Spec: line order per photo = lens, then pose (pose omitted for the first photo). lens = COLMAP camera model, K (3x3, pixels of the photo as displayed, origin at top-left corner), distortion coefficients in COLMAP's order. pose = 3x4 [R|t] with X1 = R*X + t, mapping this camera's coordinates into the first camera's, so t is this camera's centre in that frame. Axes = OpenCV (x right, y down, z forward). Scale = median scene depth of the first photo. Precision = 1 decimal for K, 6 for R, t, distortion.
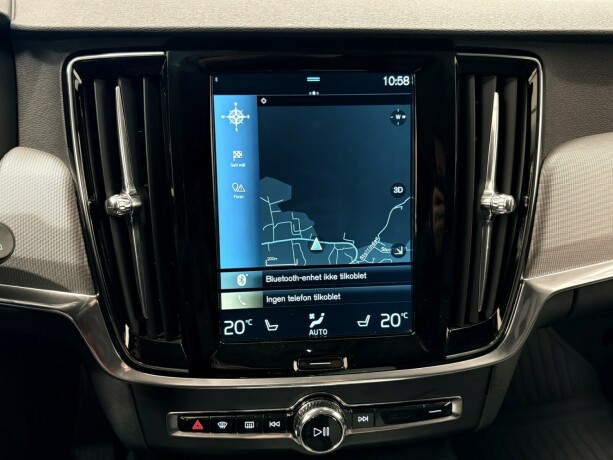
lens RADIAL K [[578.2, 0, 305.0], [0, 578.2, 227.6], [0, 0, 1]] dist [0.005194, 0.000000]
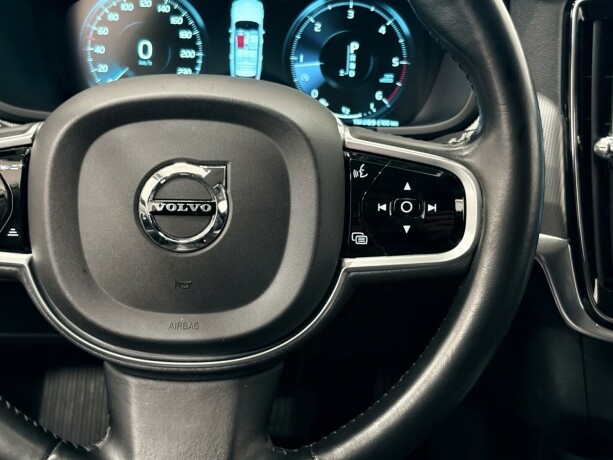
lens RADIAL K [[1006.7, 0, 307.5], [0, 1006.7, 234.3], [0, 0, 1]] dist [0.110650, 0.000000]
pose [[0.962536, 0.105379, -0.249841, -0.343540], [-0.121114, 0.991457, -0.048424, 0.233436], [0.242603, 0.076869, 0.967075, -0.720674]]
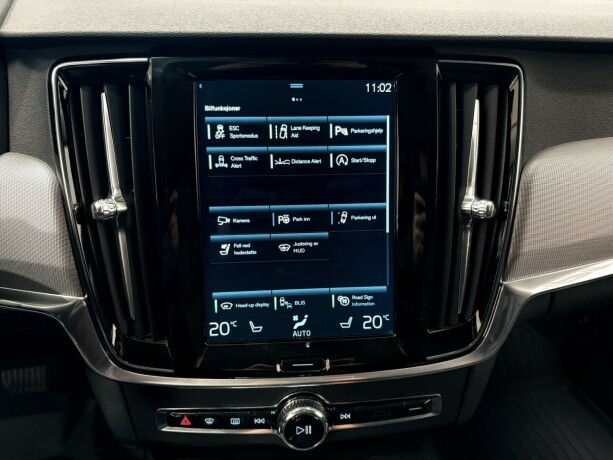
lens RADIAL K [[467.5, 0, 306.1], [0, 467.5, 229.7], [0, 0, 1]] dist [-0.009518, 0.013464]
pose [[0.999796, 0.003931, -0.019837, 0.047257], [-0.003729, 0.999941, 0.010233, -0.012196], [0.019876, -0.010157, 0.999751, 0.173471]]
